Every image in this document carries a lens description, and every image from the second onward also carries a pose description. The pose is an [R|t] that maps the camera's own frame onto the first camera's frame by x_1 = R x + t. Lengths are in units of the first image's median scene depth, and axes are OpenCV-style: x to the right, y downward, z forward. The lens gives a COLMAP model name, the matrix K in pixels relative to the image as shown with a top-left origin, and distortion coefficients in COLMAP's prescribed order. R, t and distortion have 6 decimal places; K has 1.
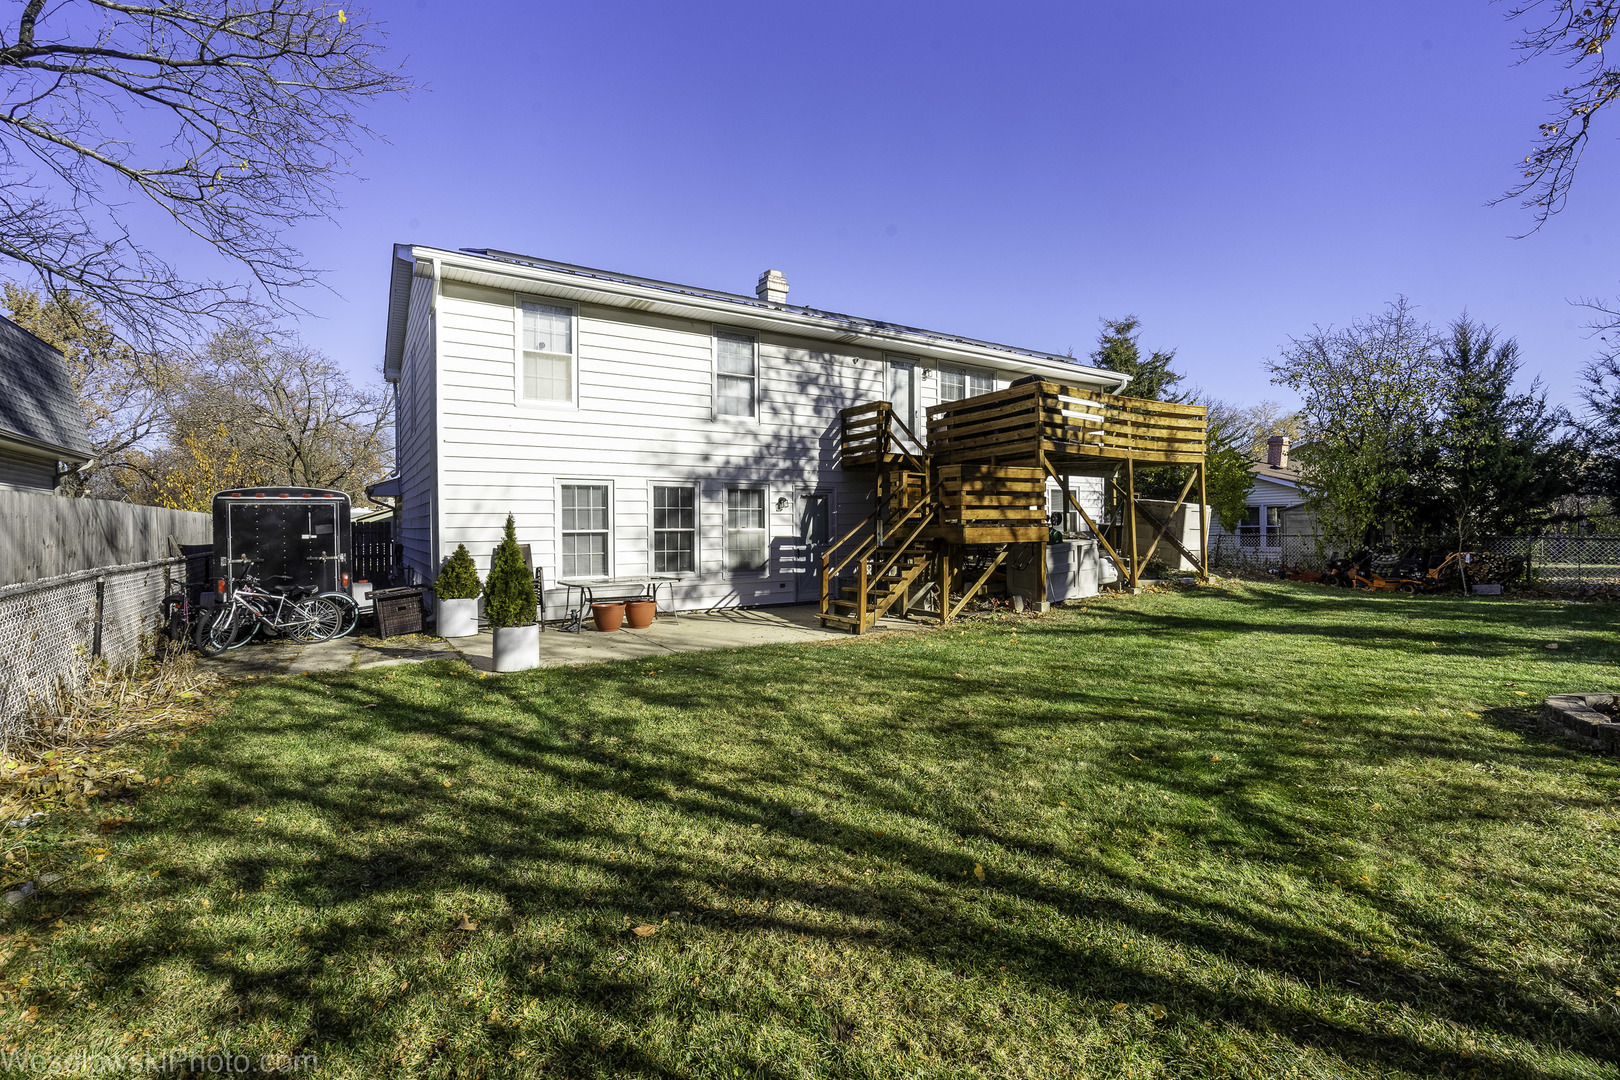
lens RADIAL K [[716.5, 0, 811.0], [0, 716.5, 531.8], [0, 0, 1]] dist [0.004766, 0.001364]
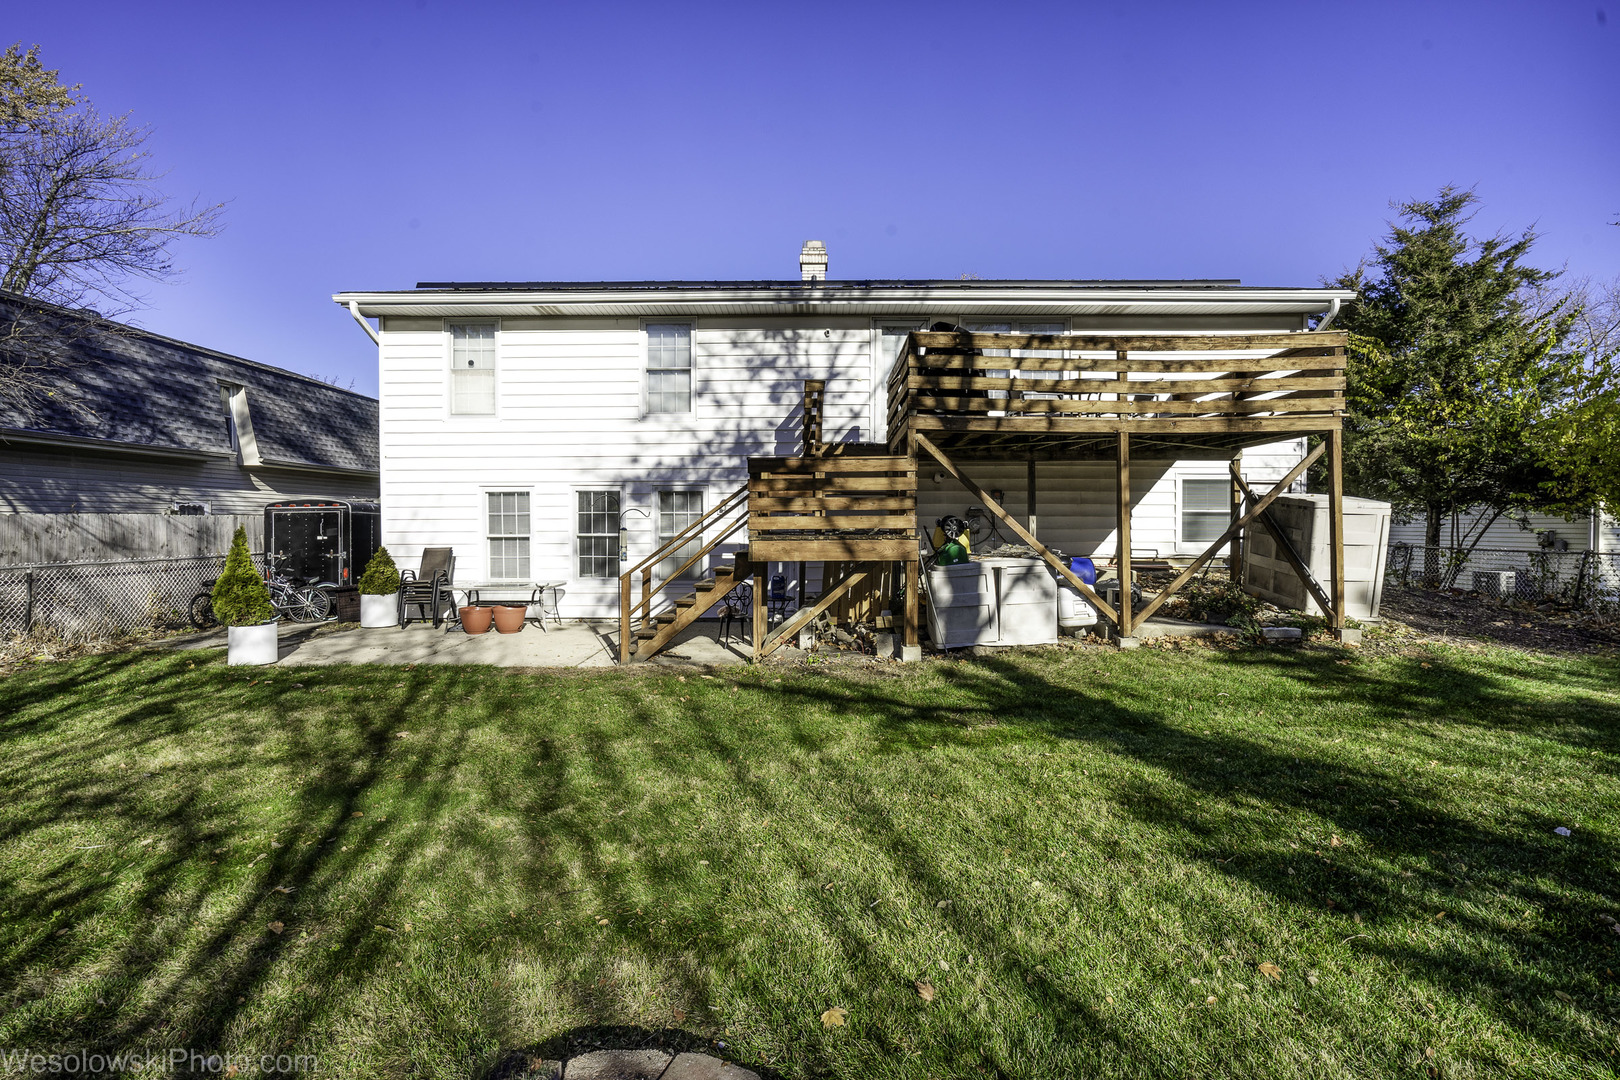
lens RADIAL K [[716.5, 0, 808.1], [0, 716.5, 536.1], [0, 0, 1]] dist [0.004766, 0.001364]
pose [[0.839336, 0.016197, -0.543372, 0.545401], [-0.007704, 0.999810, 0.017901, -0.019715], [0.543559, -0.010838, 0.839301, 0.312763]]
